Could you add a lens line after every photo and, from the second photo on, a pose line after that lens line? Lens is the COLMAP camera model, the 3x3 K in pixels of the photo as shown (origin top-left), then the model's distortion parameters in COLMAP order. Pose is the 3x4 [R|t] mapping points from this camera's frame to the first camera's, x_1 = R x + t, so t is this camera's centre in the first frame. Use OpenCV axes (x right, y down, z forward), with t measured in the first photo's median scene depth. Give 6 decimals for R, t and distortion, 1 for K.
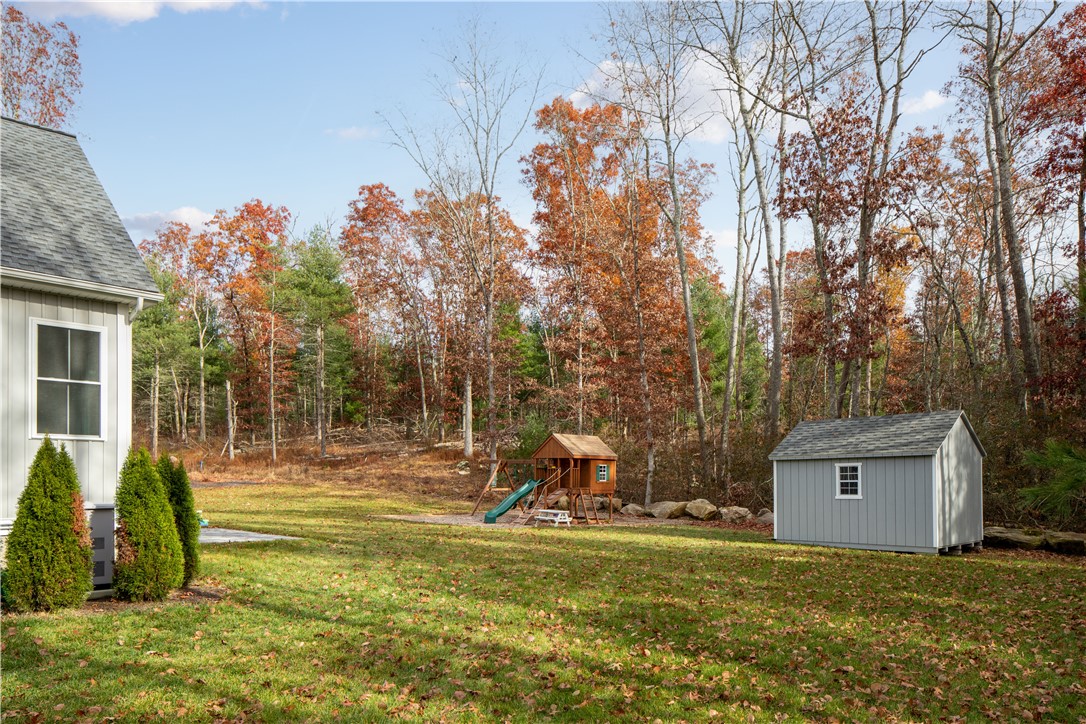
lens RADIAL K [[729.3, 0, 543.0], [0, 729.3, 362.0], [0, 0, 1]] dist [-0.003141, -0.001035]
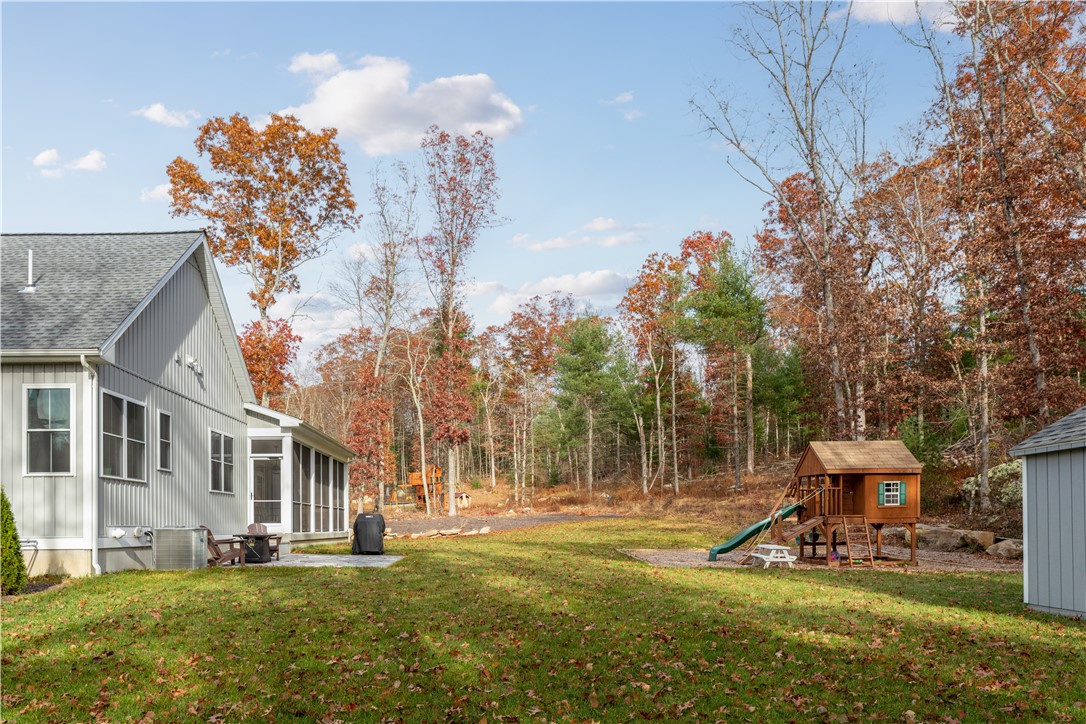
lens RADIAL K [[743.3, 0, 541.2], [0, 743.3, 439.0], [0, 0, 1]] dist [-0.007386, -0.003129]
pose [[0.692253, -0.085959, -0.716517, 0.469616], [0.125192, 0.992131, 0.001928, 0.079686], [0.710713, -0.091037, 0.697567, 0.388416]]
